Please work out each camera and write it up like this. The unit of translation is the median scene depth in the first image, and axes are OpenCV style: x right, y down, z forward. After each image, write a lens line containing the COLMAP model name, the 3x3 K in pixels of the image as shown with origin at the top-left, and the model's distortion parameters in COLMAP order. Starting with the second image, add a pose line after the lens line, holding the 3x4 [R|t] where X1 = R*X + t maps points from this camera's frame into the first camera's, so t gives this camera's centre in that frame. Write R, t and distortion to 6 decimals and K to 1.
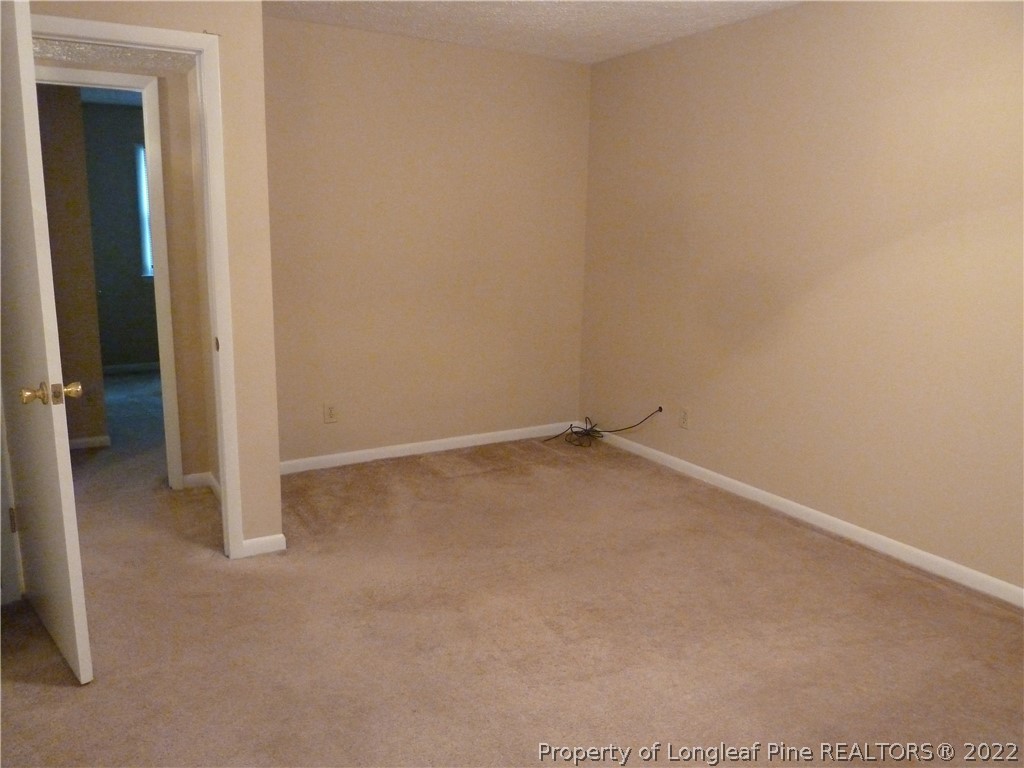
lens RADIAL K [[763.3, 0, 517.1], [0, 763.3, 378.7], [0, 0, 1]] dist [-0.042585, 0.008885]
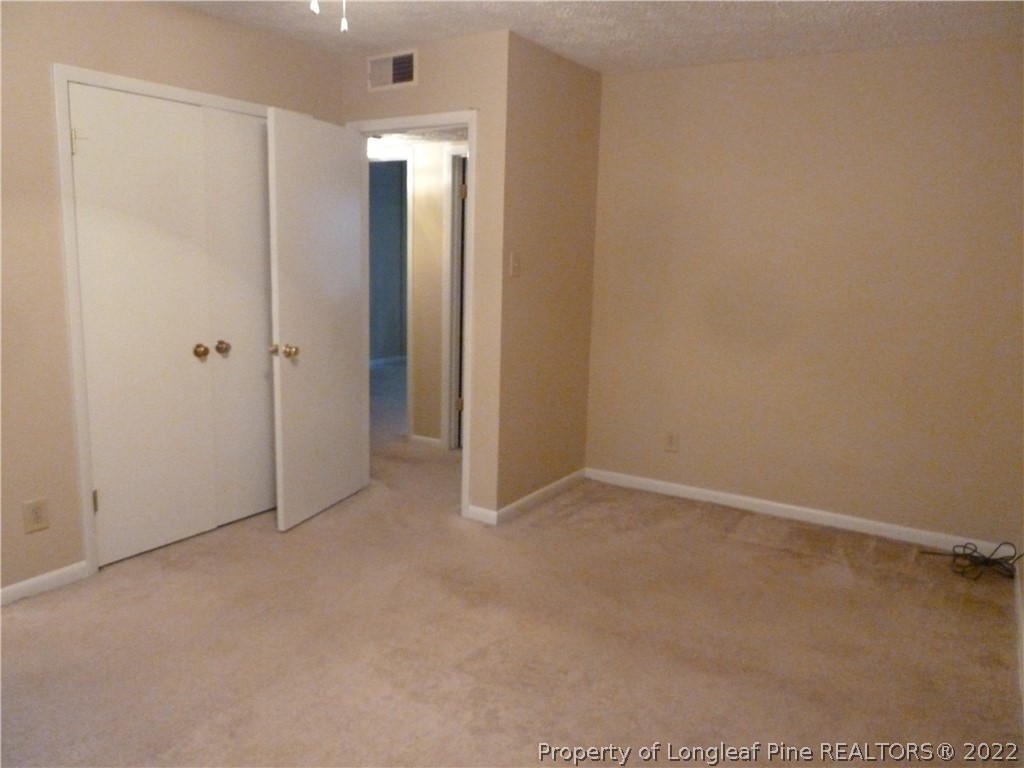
lens RADIAL K [[763.3, 0, 517.1], [0, 763.3, 378.7], [0, 0, 1]] dist [-0.042585, 0.008885]
pose [[0.452433, 0.141799, -0.880453, 0.549749], [-0.193213, 0.979414, 0.058452, -0.058110], [0.870616, 0.143670, 0.470517, 0.323324]]
